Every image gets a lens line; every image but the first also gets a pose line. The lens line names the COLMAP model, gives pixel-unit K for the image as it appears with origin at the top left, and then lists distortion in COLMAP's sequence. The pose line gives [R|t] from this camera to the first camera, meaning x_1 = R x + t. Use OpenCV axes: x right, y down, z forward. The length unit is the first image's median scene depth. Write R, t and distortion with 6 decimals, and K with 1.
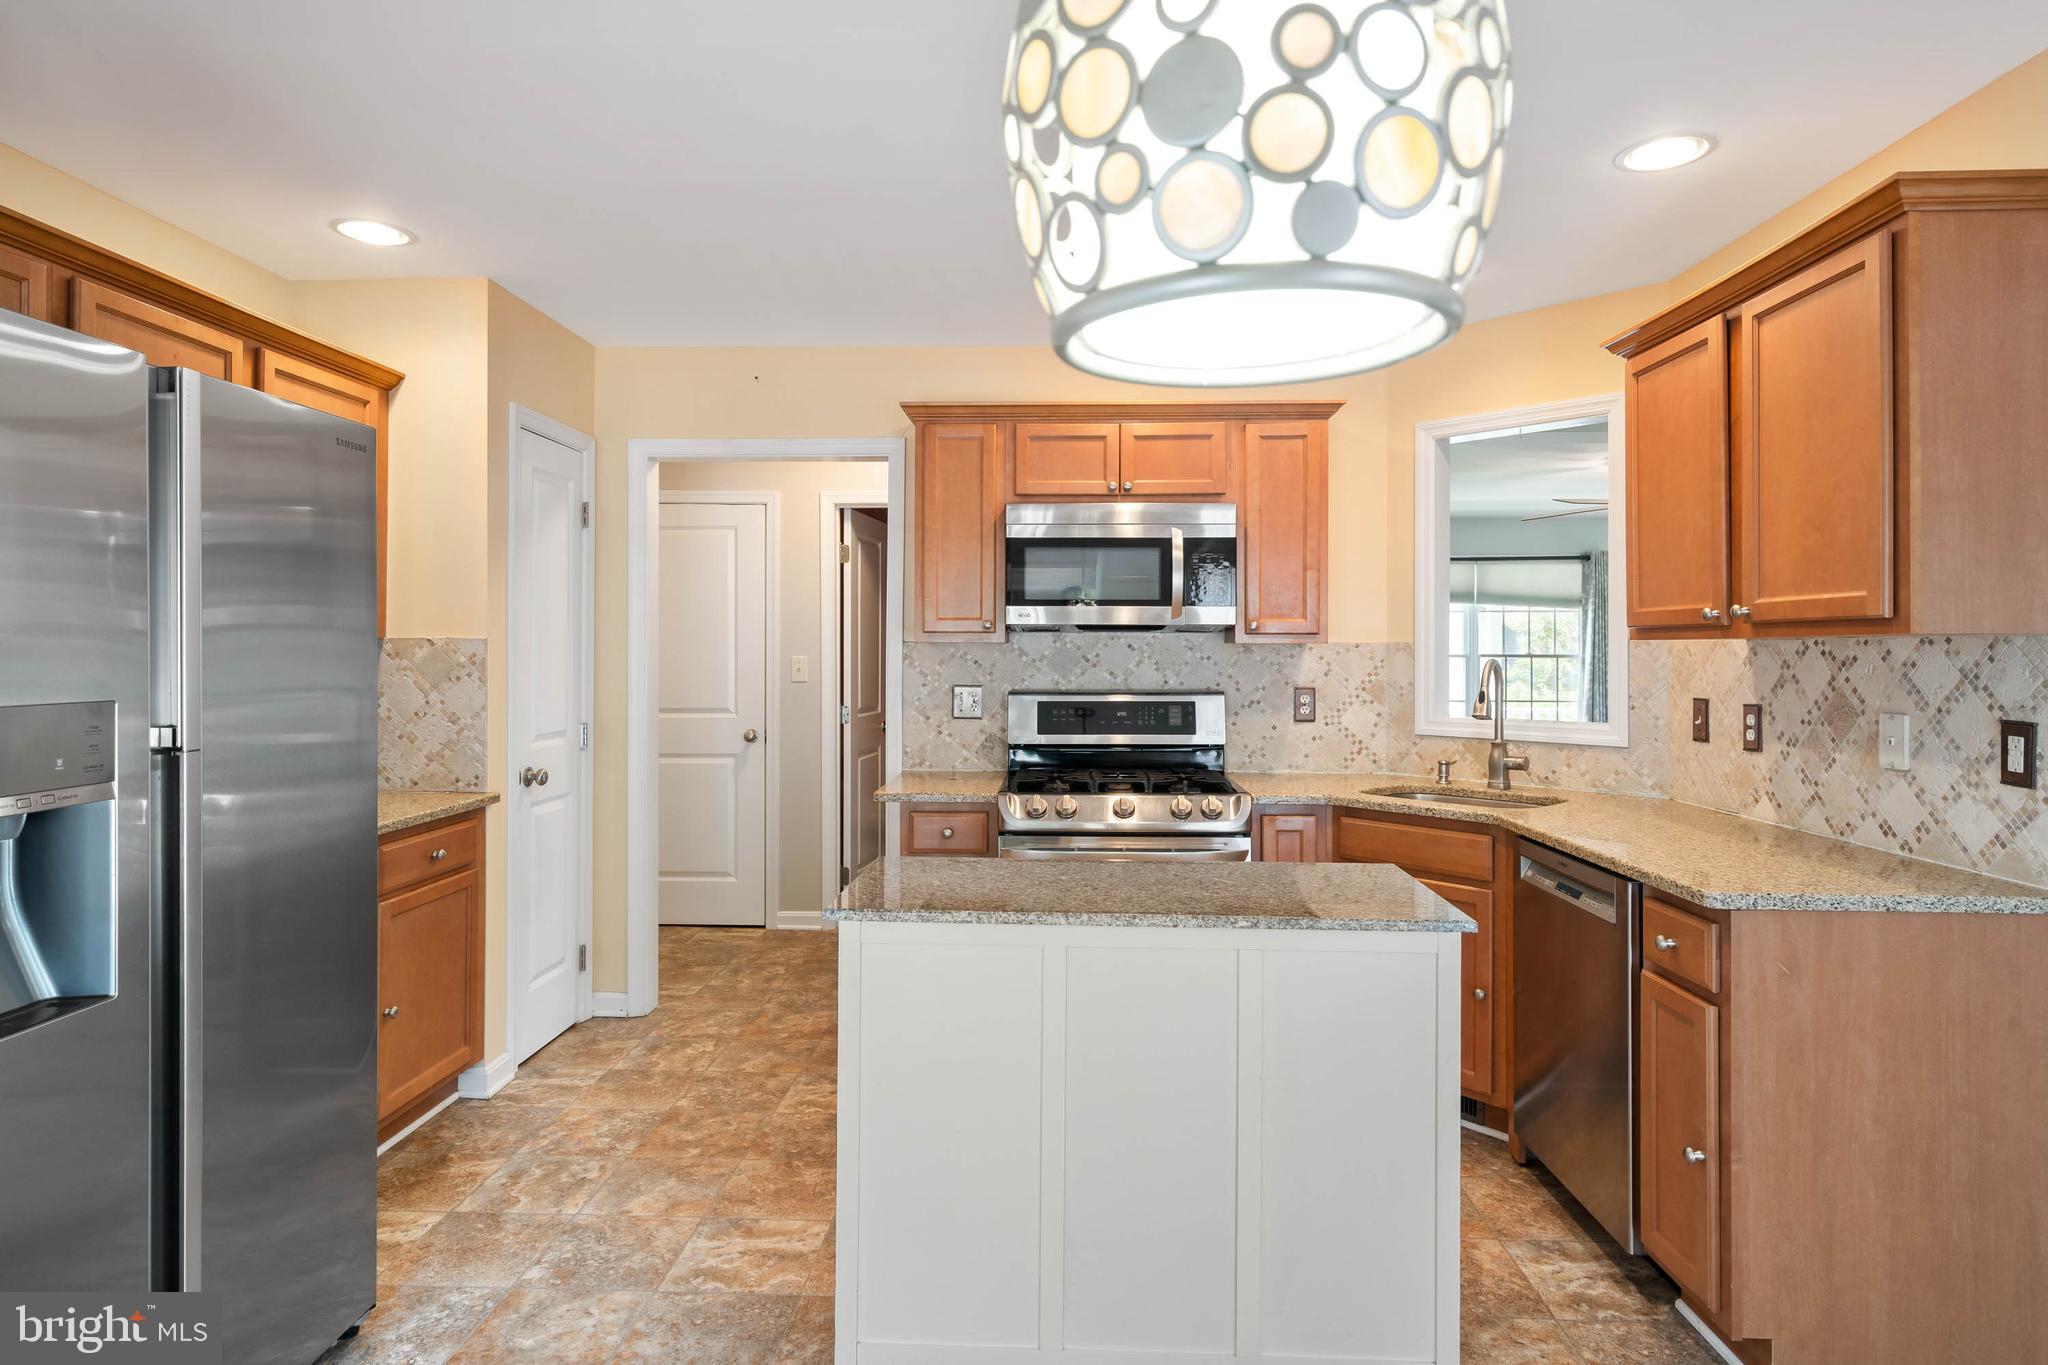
lens RADIAL K [[1132.8, 0, 1029.7], [0, 1132.8, 652.6], [0, 0, 1]] dist [0.000853, 0.004088]
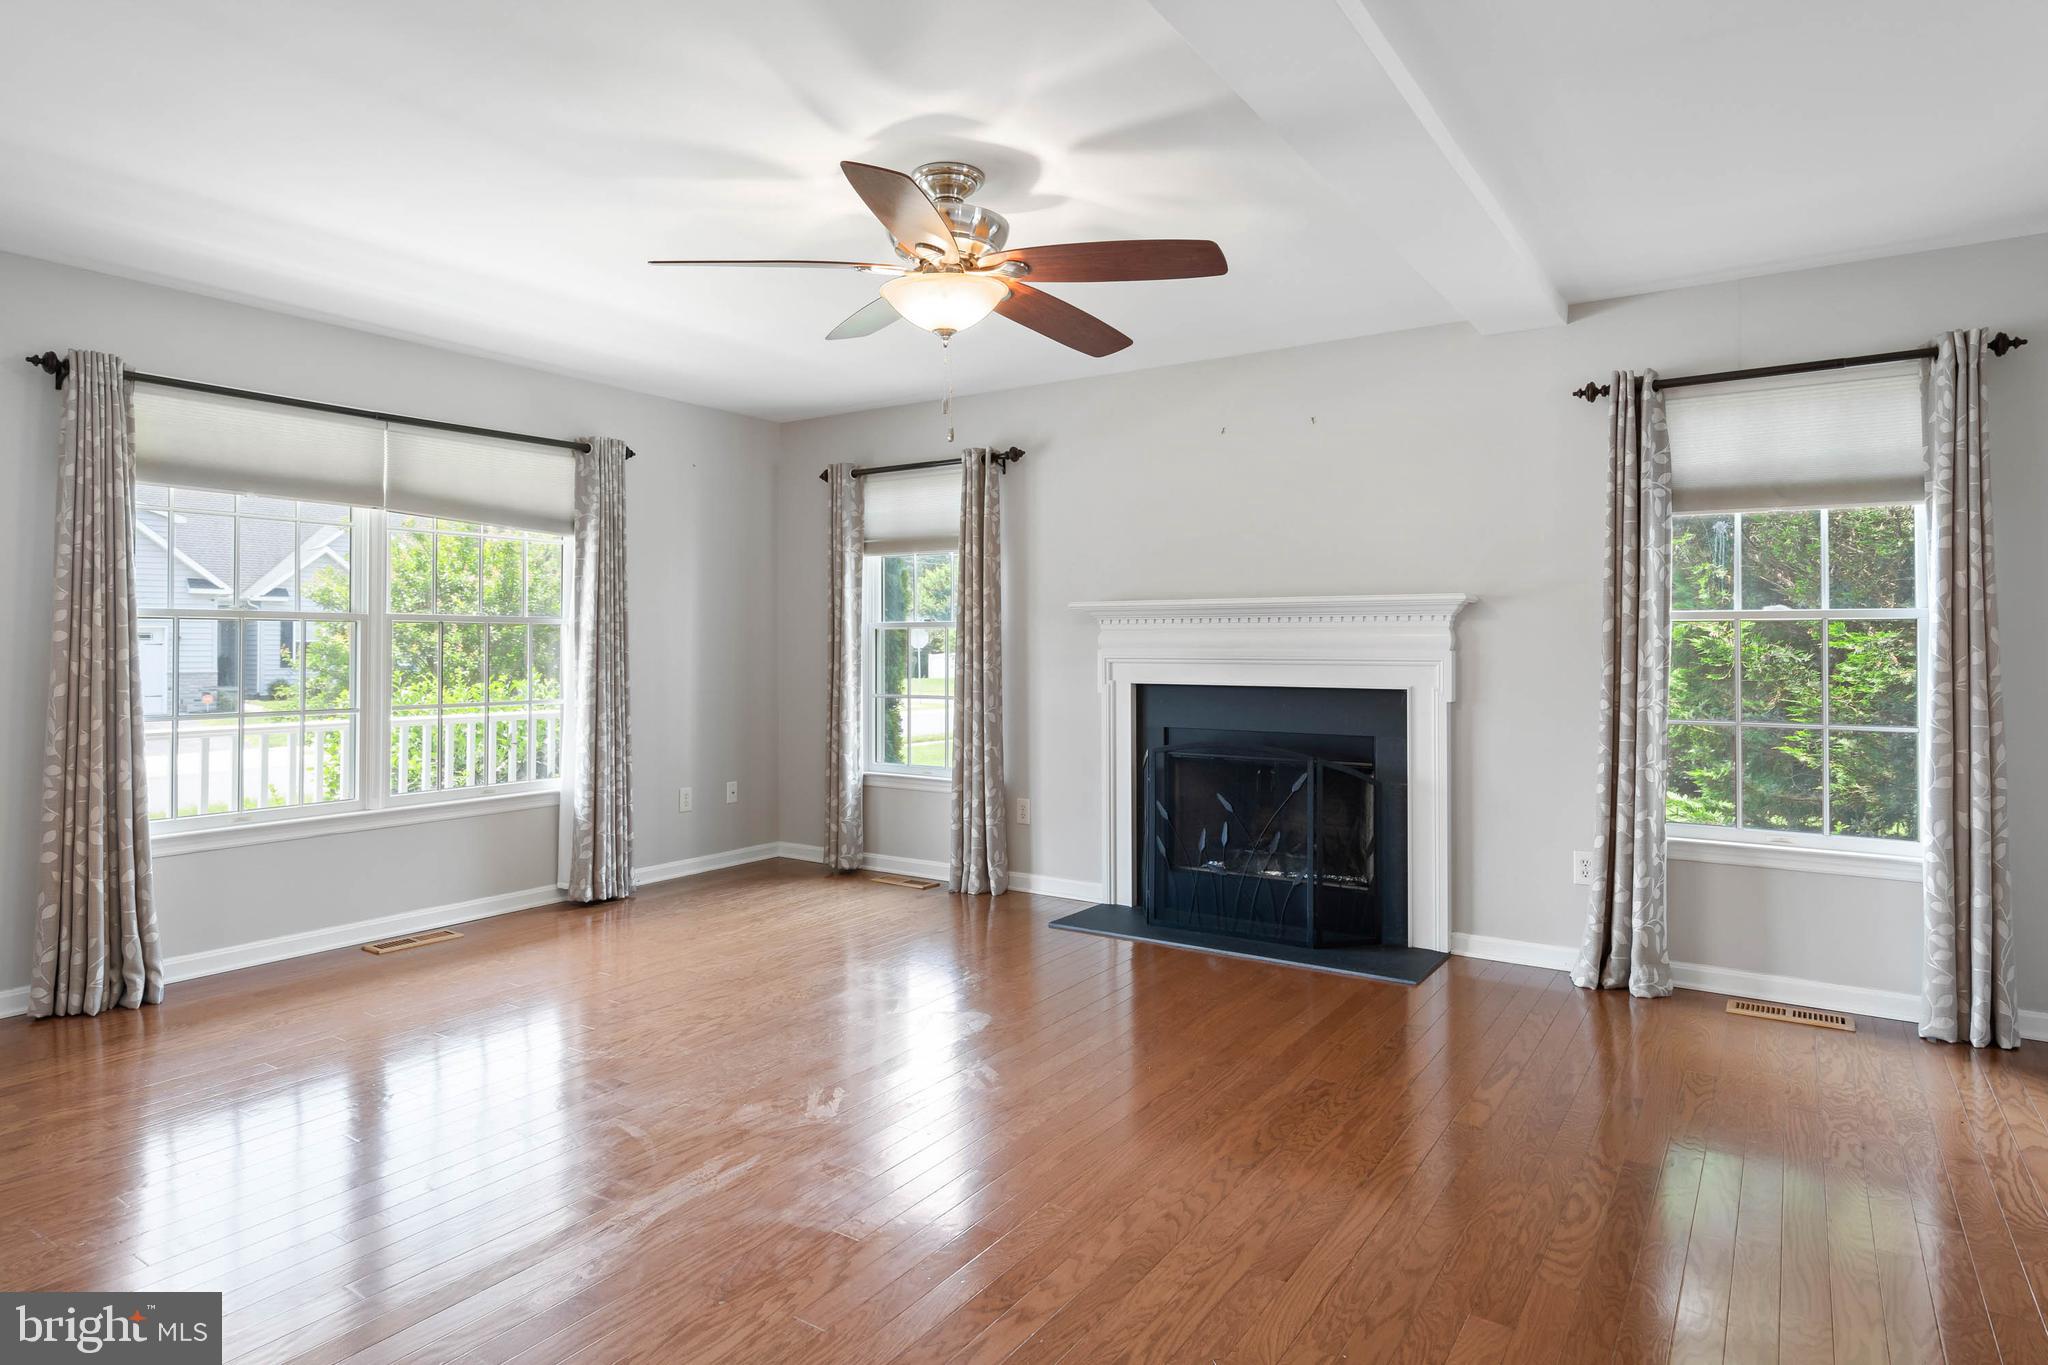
lens RADIAL K [[1132.8, 0, 1031.3], [0, 1132.8, 637.2], [0, 0, 1]] dist [0.000853, 0.004088]
pose [[0.525433, 0.004004, 0.850826, 0.422514], [0.001323, 0.999984, -0.005523, 0.052019], [-0.850834, 0.004027, 0.525419, 1.724581]]
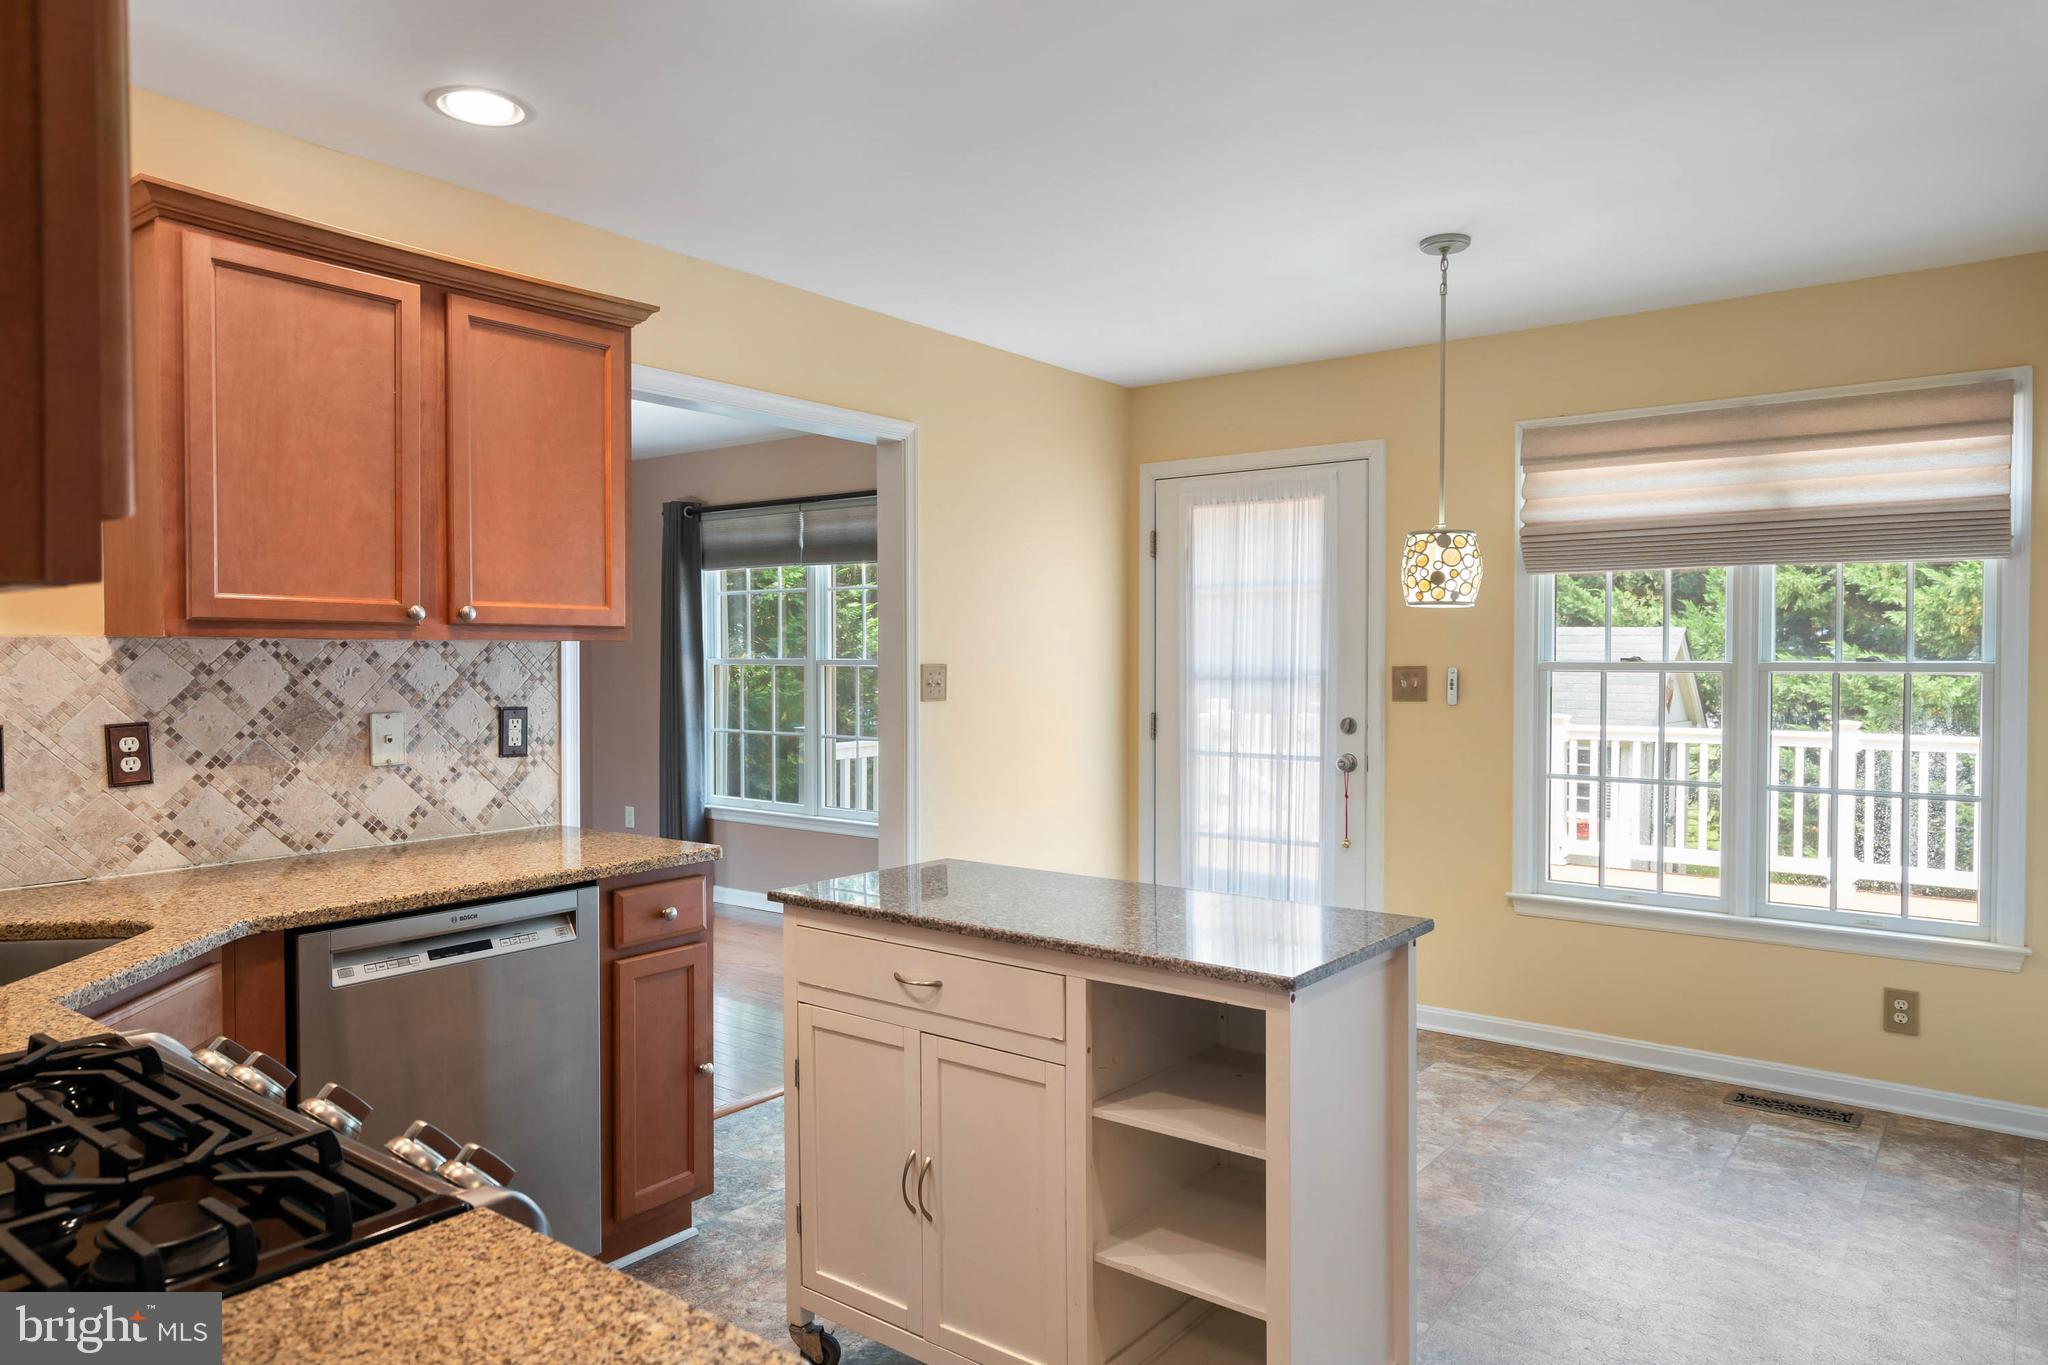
lens RADIAL K [[1316.9, 0, 1023.0], [0, 1316.9, 686.4], [0, 0, 1]] dist [0.010421, 0.000785]
pose [[-0.818413, -0.017065, 0.574376, -0.376693], [-0.002616, 0.999659, 0.025973, -0.003524], [-0.574624, 0.019754, -0.818179, 1.477963]]
